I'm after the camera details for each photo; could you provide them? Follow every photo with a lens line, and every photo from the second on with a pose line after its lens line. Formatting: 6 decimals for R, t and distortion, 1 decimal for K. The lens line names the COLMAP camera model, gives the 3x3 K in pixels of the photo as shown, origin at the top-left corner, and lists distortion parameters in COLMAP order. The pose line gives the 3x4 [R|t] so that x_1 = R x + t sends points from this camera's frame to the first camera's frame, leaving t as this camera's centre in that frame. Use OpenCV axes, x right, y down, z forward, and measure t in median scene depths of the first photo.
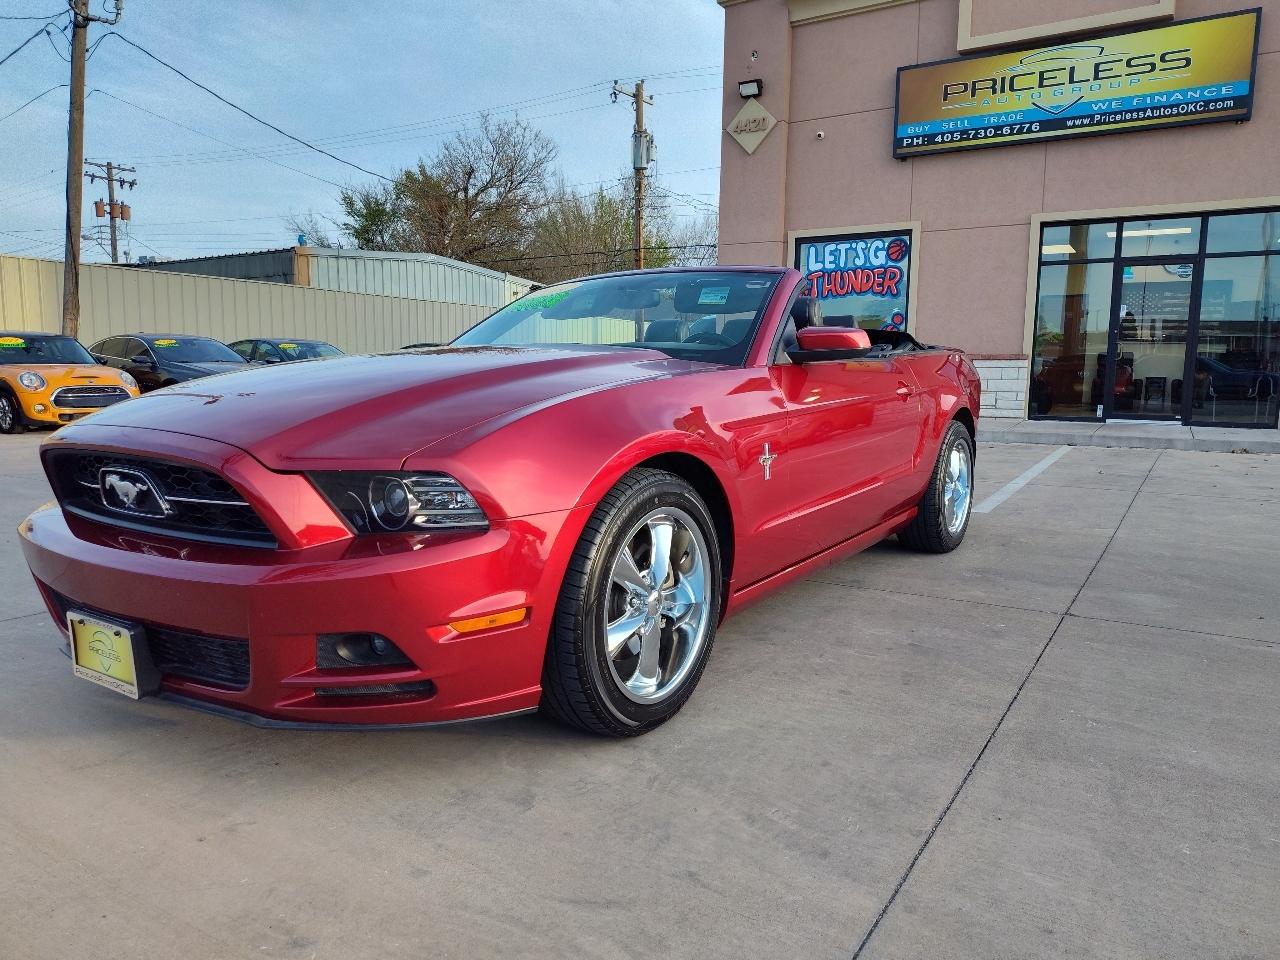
lens RADIAL K [[850.4, 0, 648.3], [0, 850.4, 474.4], [0, 0, 1]] dist [0.031526, -0.017483]
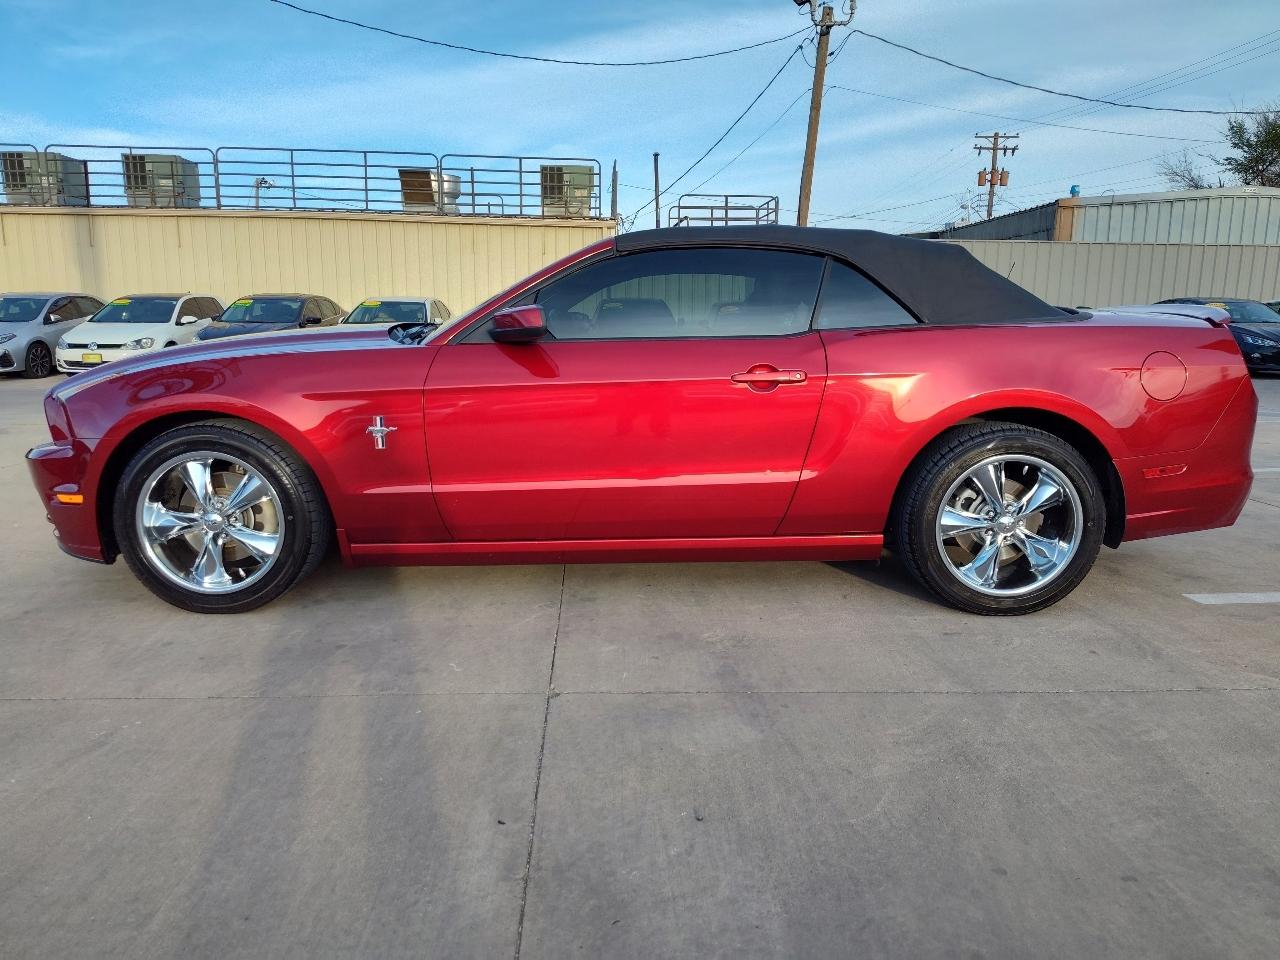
lens RADIAL K [[850.4, 0, 636.9], [0, 850.4, 473.2], [0, 0, 1]] dist [0.031526, -0.017483]
pose [[0.582575, 0.143755, -0.799963, 0.238576], [-0.106501, 0.989250, 0.100210, -0.022803], [0.805769, 0.026817, 0.591622, 0.137072]]
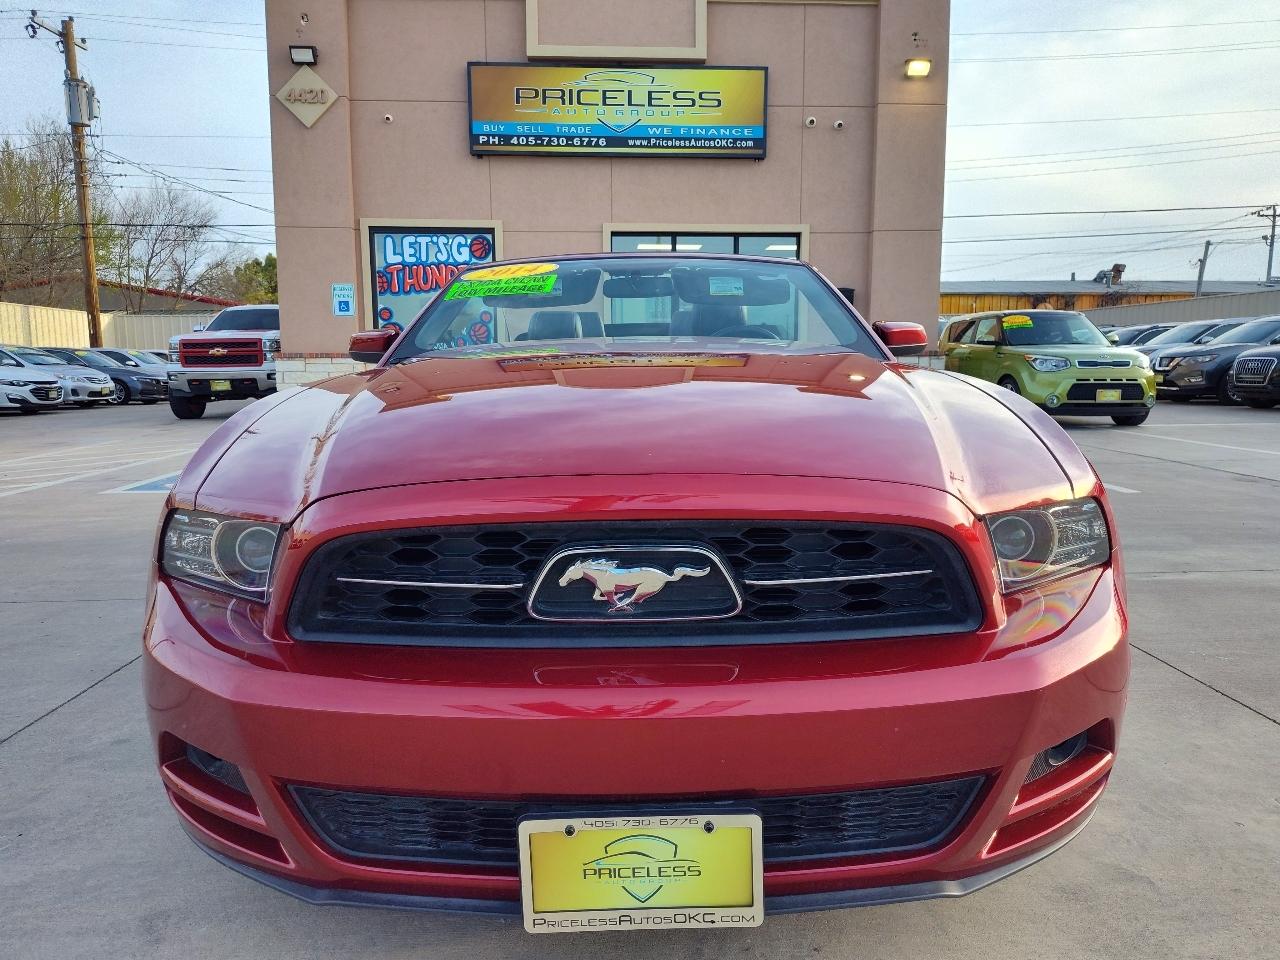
lens RADIAL K [[850.4, 0, 619.4], [0, 850.4, 478.0], [0, 0, 1]] dist [0.031526, -0.017483]
pose [[0.845092, -0.079510, 0.528675, -0.122150], [0.074953, 0.996733, 0.030090, -0.013558], [-0.529340, 0.014197, 0.848291, 0.078941]]
